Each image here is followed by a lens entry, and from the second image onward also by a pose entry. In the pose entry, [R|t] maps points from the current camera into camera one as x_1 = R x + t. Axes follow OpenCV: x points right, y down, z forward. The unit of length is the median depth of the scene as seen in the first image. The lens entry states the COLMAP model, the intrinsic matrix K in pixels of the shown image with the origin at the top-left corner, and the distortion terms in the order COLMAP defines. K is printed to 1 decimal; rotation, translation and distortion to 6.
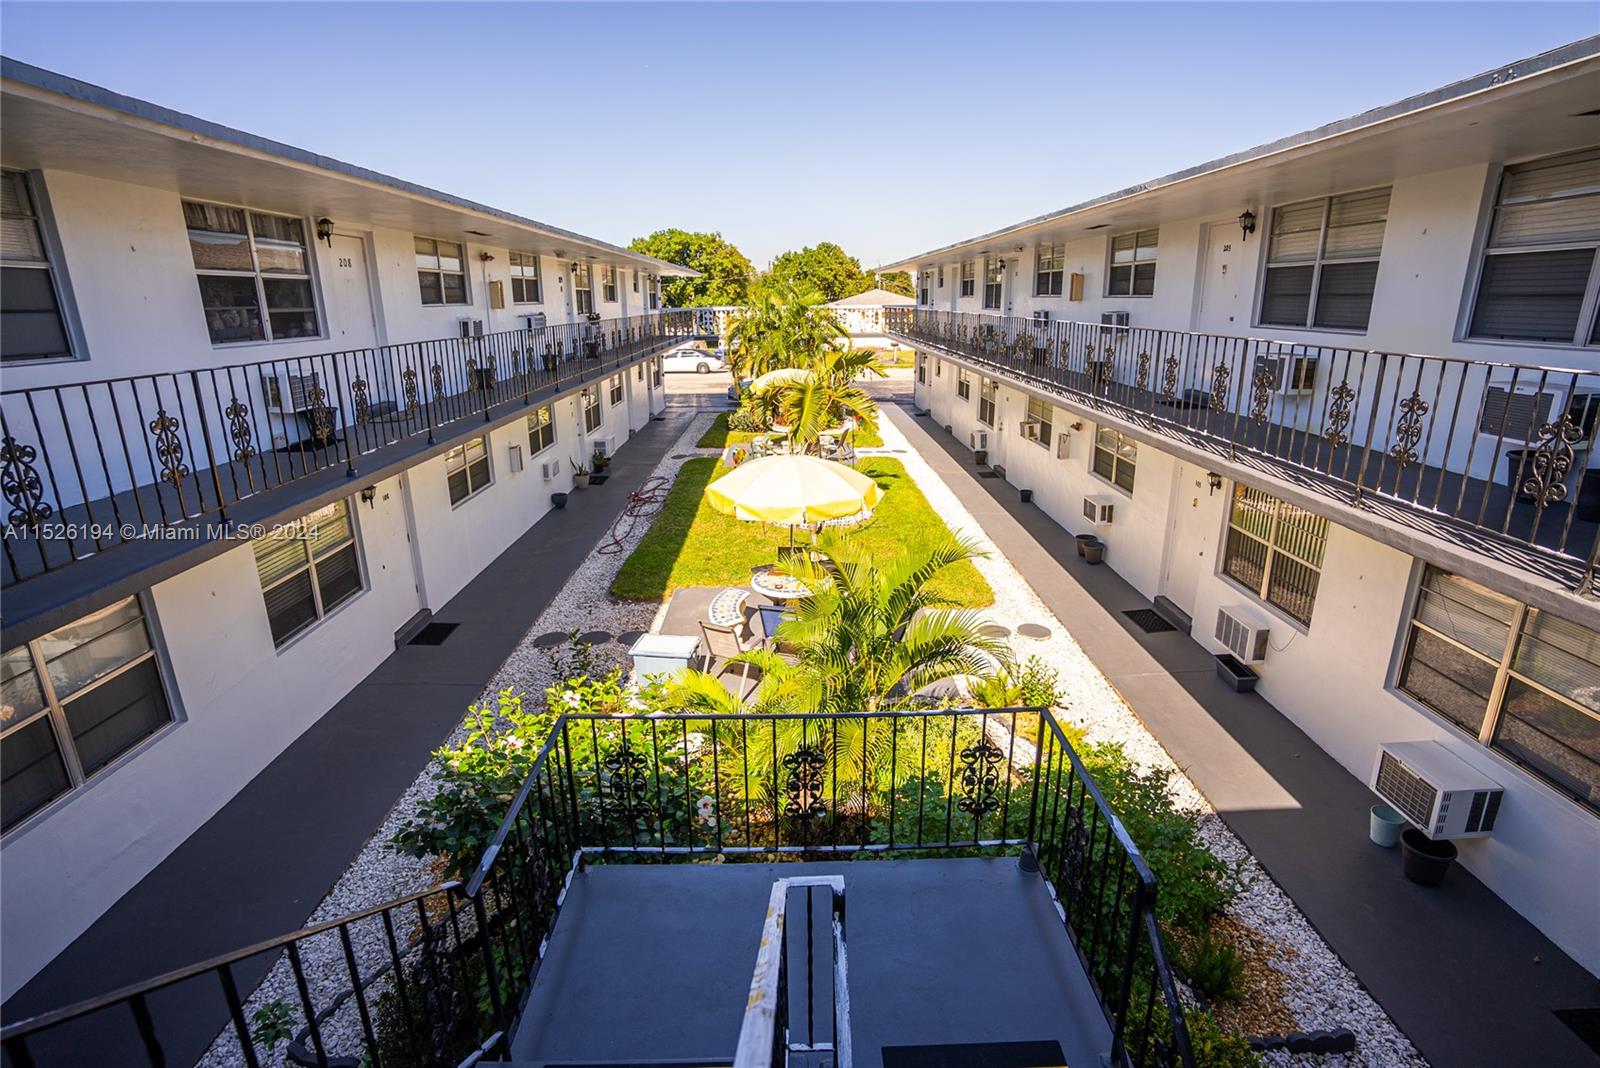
lens RADIAL K [[784.9, 0, 800.1], [0, 784.9, 537.6], [0, 0, 1]] dist [-0.090684, 0.045983]
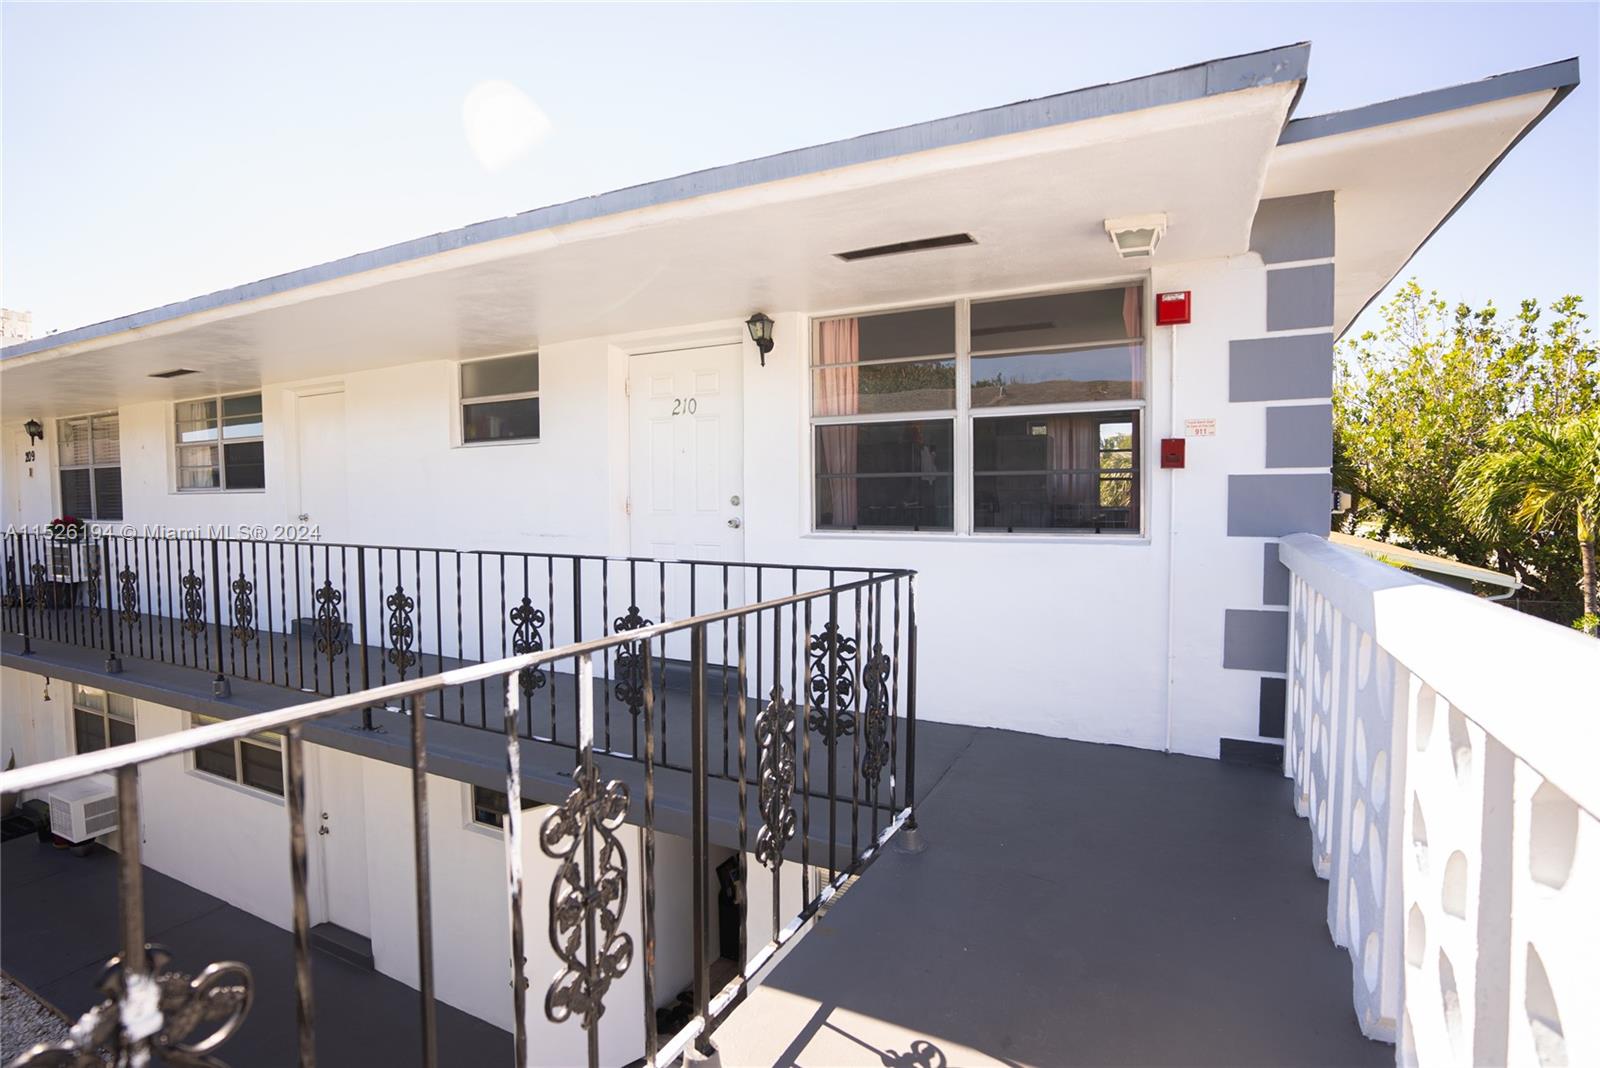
lens RADIAL K [[784.9, 0, 800.1], [0, 784.9, 537.6], [0, 0, 1]] dist [-0.090684, 0.045983]
pose [[-0.478284, 0.021533, -0.877941, -0.249776], [-0.251523, 0.954461, 0.160435, -0.465438], [0.841415, 0.297556, -0.451088, 1.694036]]
